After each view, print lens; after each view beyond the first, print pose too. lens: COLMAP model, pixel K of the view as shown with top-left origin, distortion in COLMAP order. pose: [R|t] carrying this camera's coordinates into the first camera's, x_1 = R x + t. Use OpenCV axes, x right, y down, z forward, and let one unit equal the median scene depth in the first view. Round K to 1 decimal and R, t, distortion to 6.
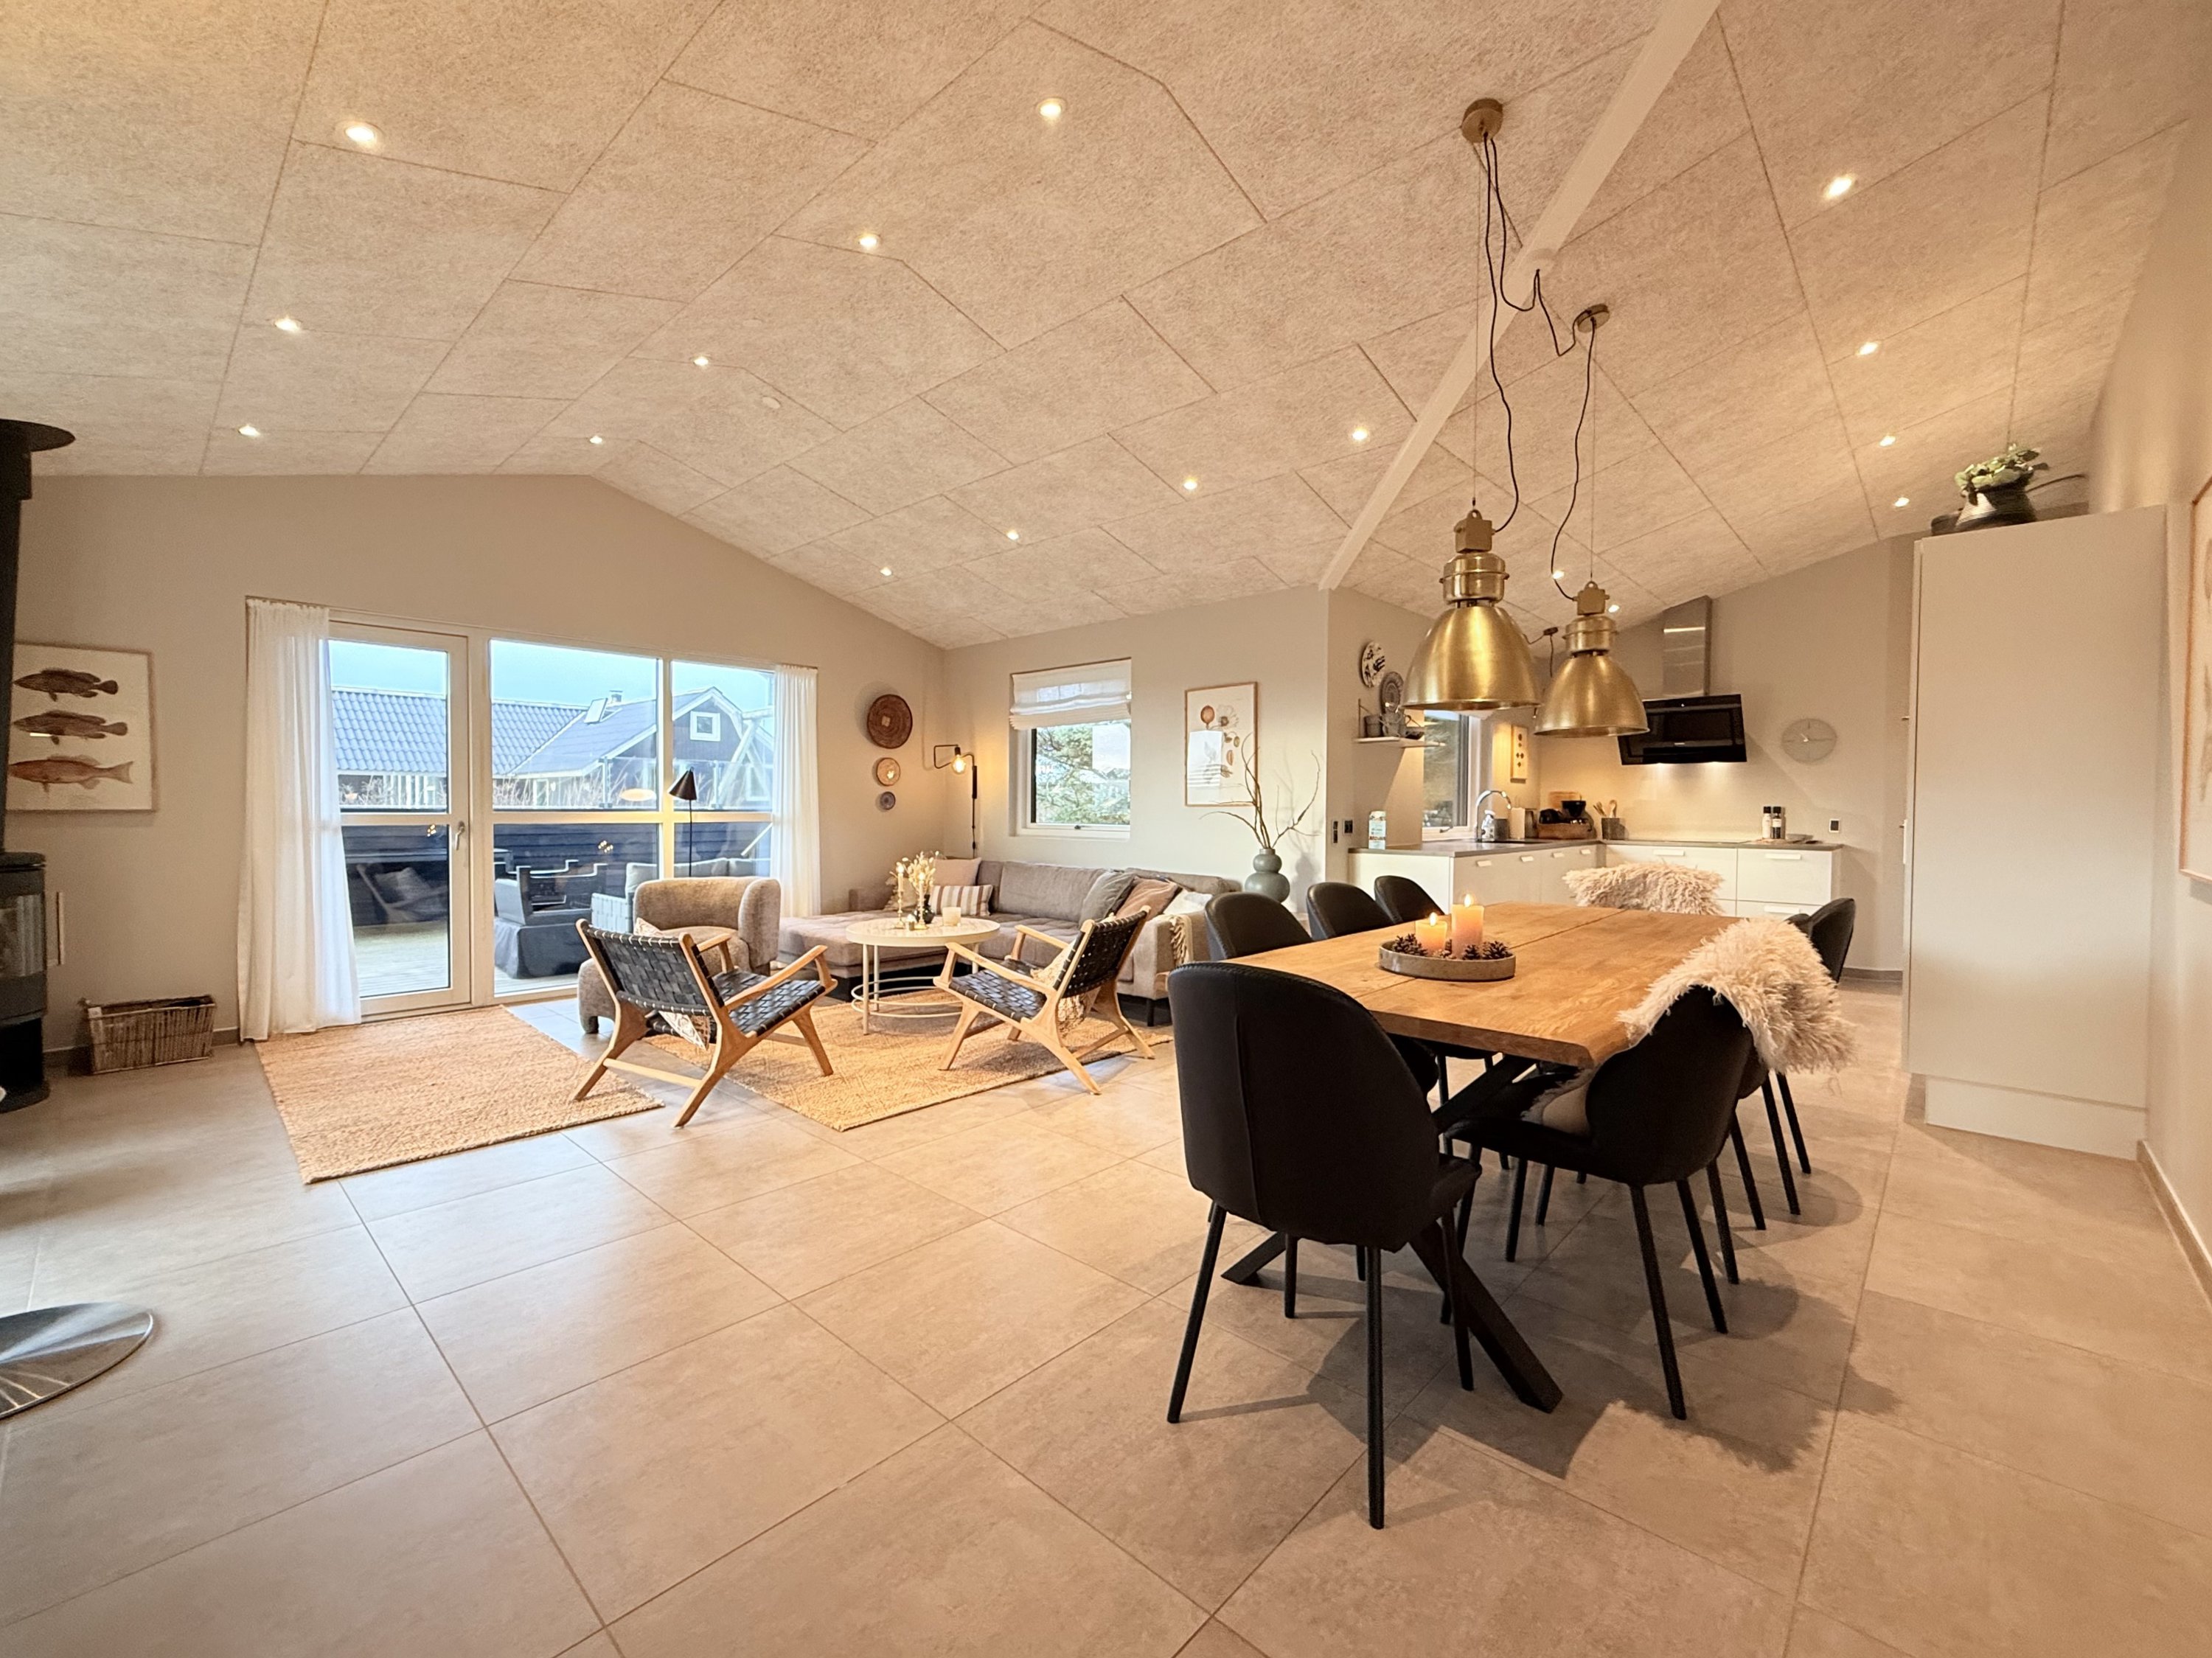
lens RADIAL K [[924.5, 0, 1095.9], [0, 924.5, 830.2], [0, 0, 1]] dist [-0.001145, 0.000135]
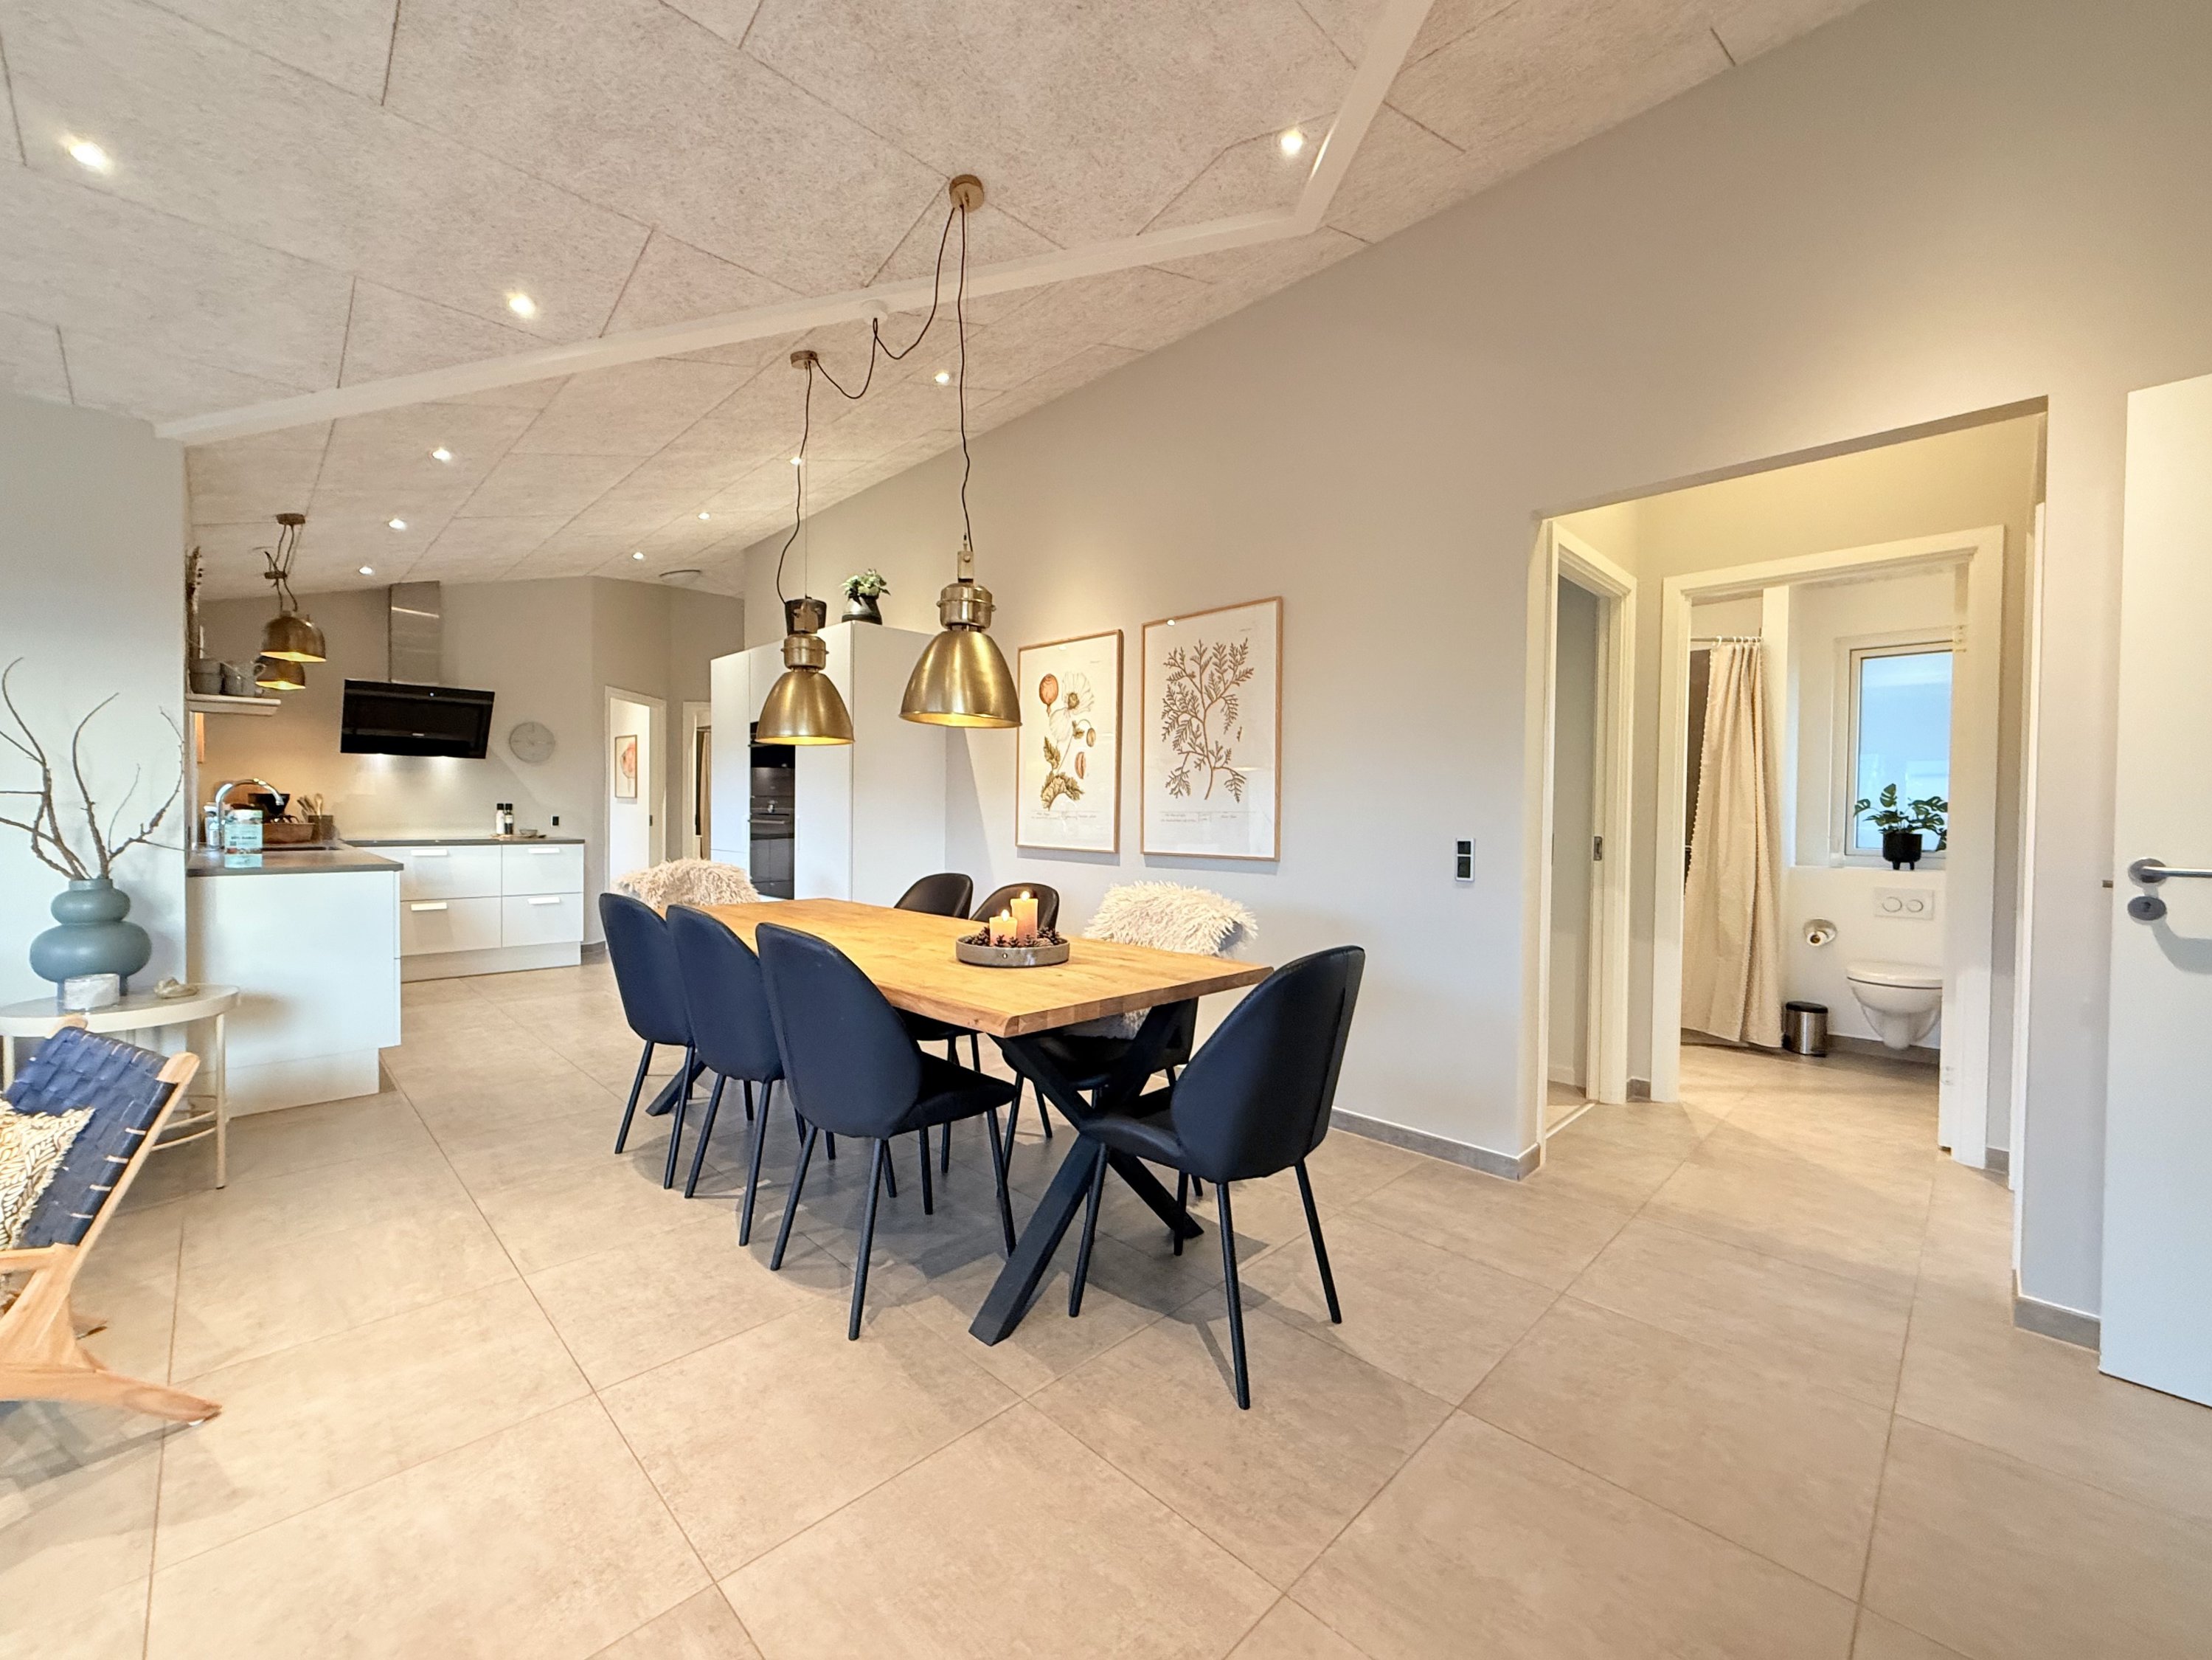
lens RADIAL K [[889.4, 0, 1096.9], [0, 889.4, 830.1], [0, 0, 1]] dist [-0.000362, -0.000097]
pose [[0.037539, -0.024589, 0.998993, -0.301825], [0.014225, 0.999609, 0.024070, -0.012750], [-0.999194, 0.013307, 0.037874, 0.371606]]
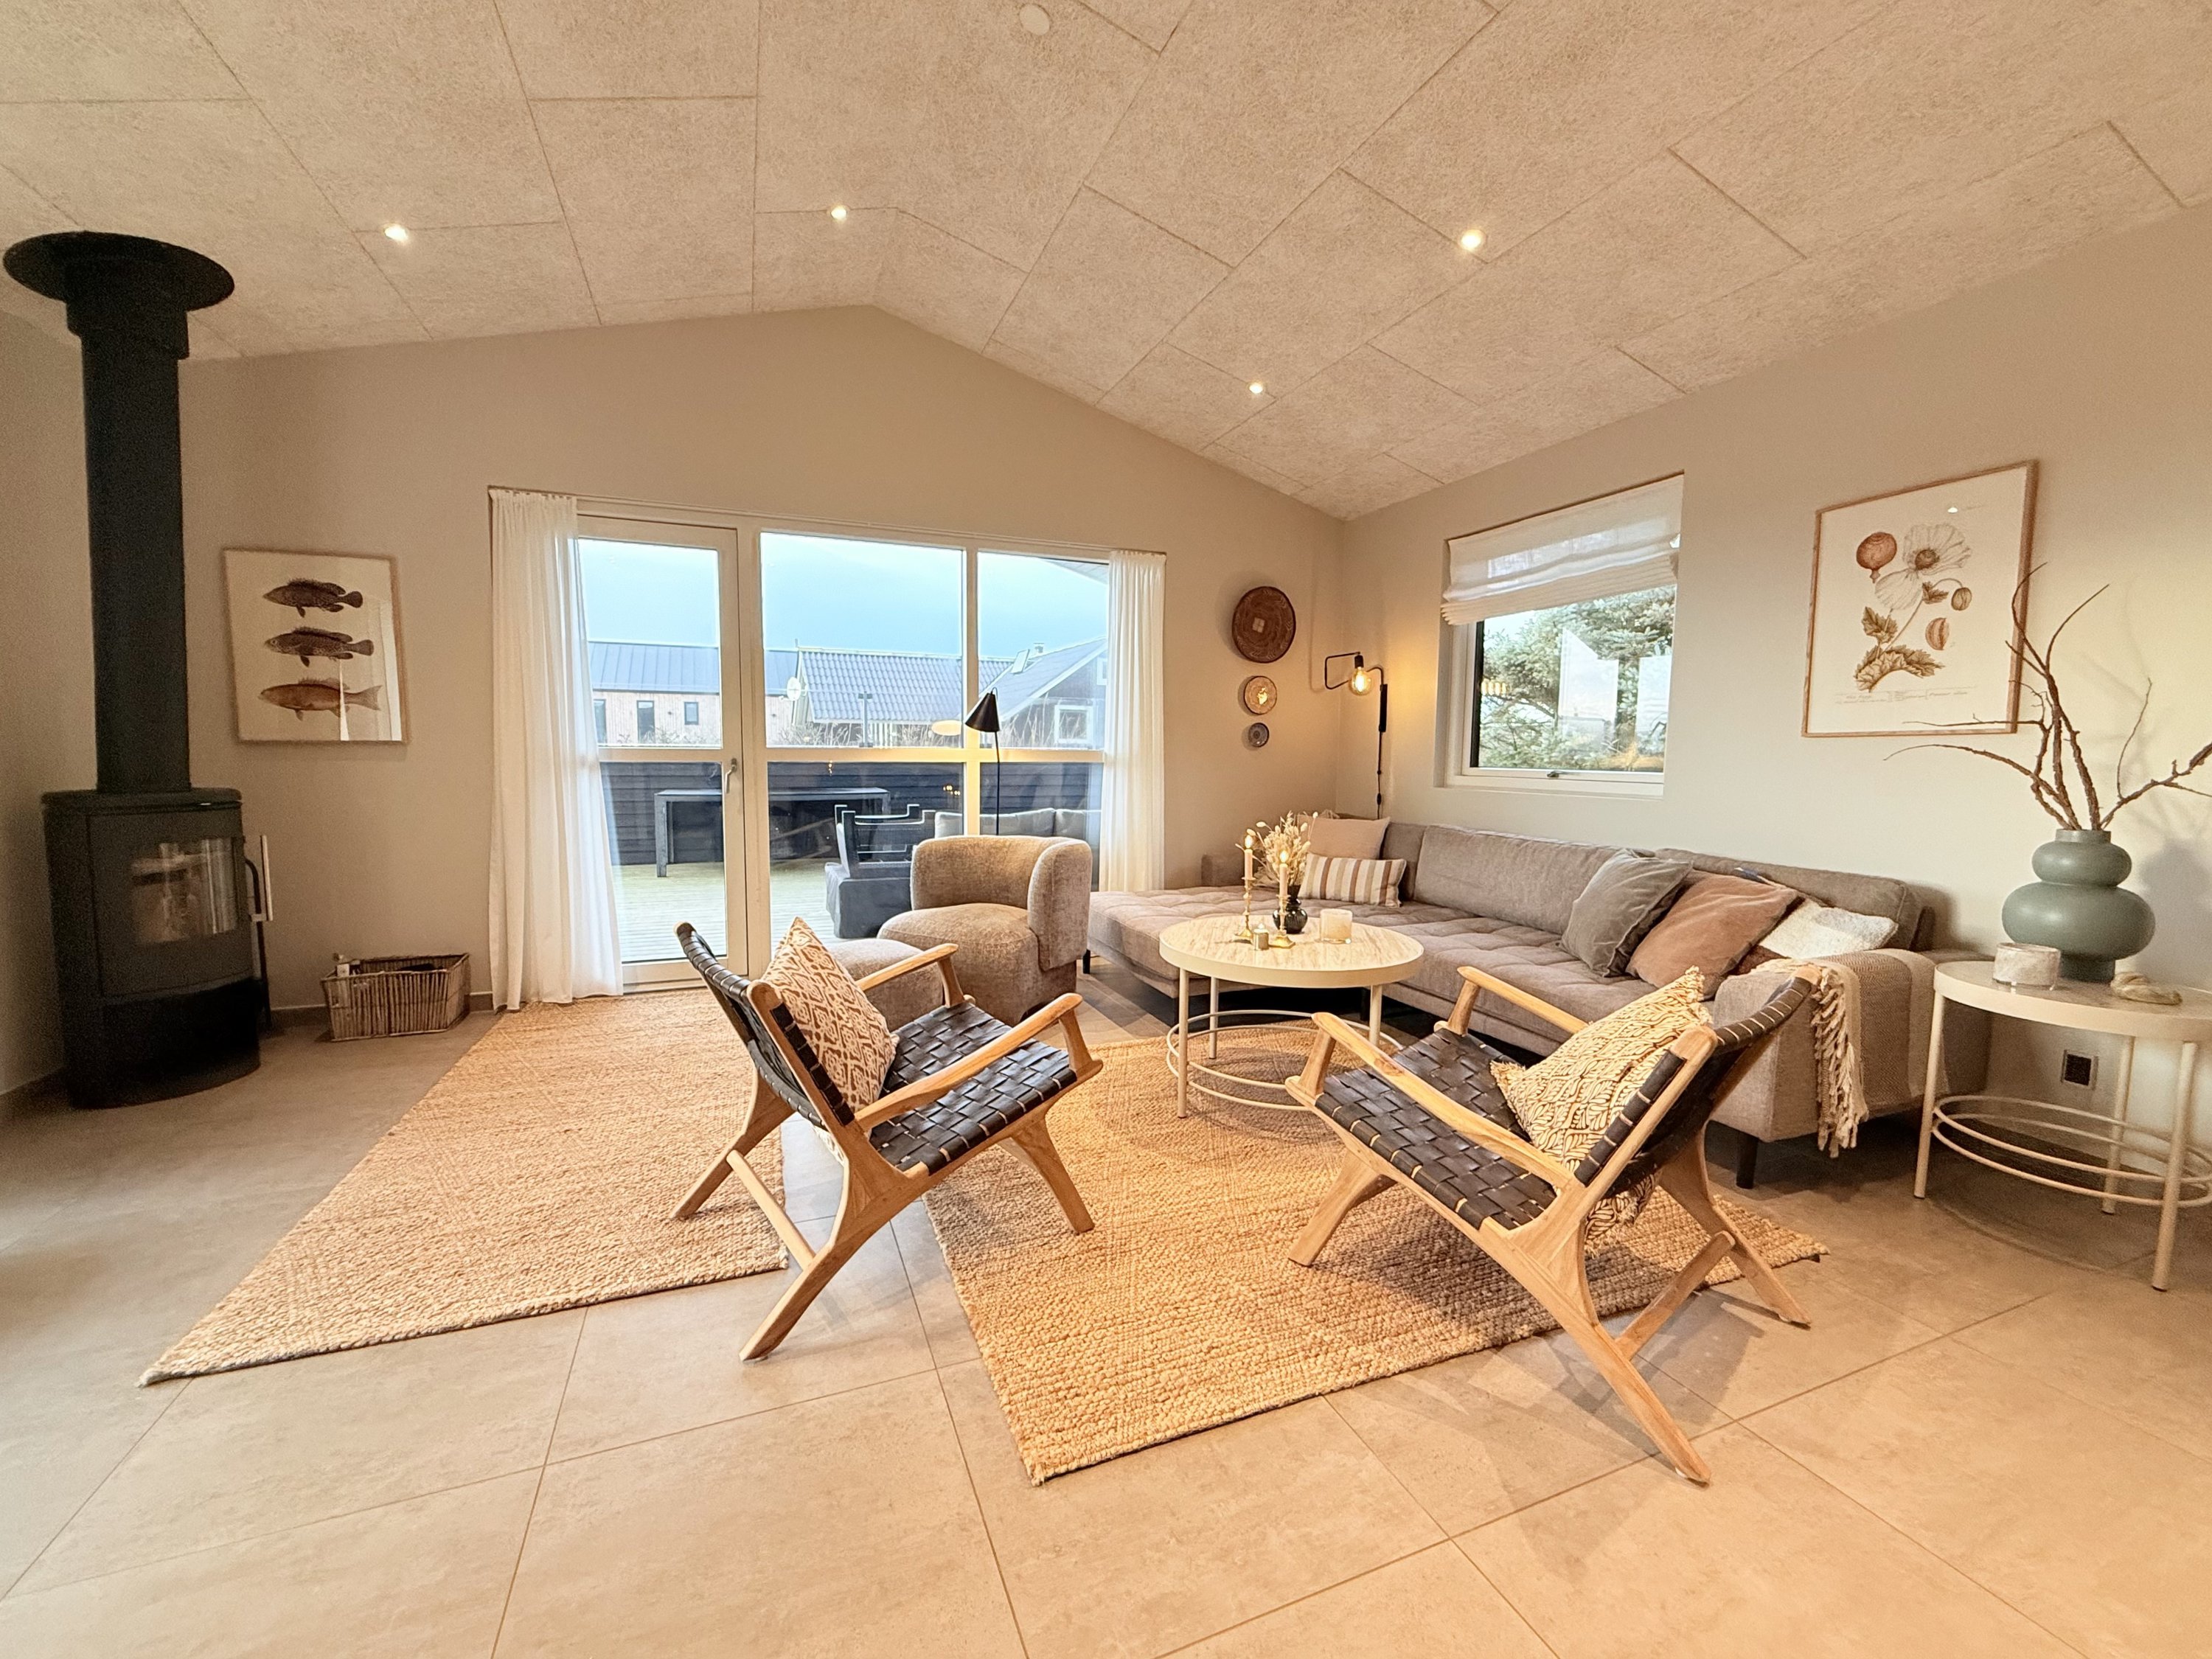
lens RADIAL K [[889.3, 0, 1096.9], [0, 889.3, 829.6], [0, 0, 1]] dist [-0.000362, -0.000097]
pose [[0.905595, 0.038747, -0.422370, -0.054979], [-0.013060, 0.997894, 0.063543, -0.000483], [0.423943, -0.052028, 0.904193, 0.409802]]
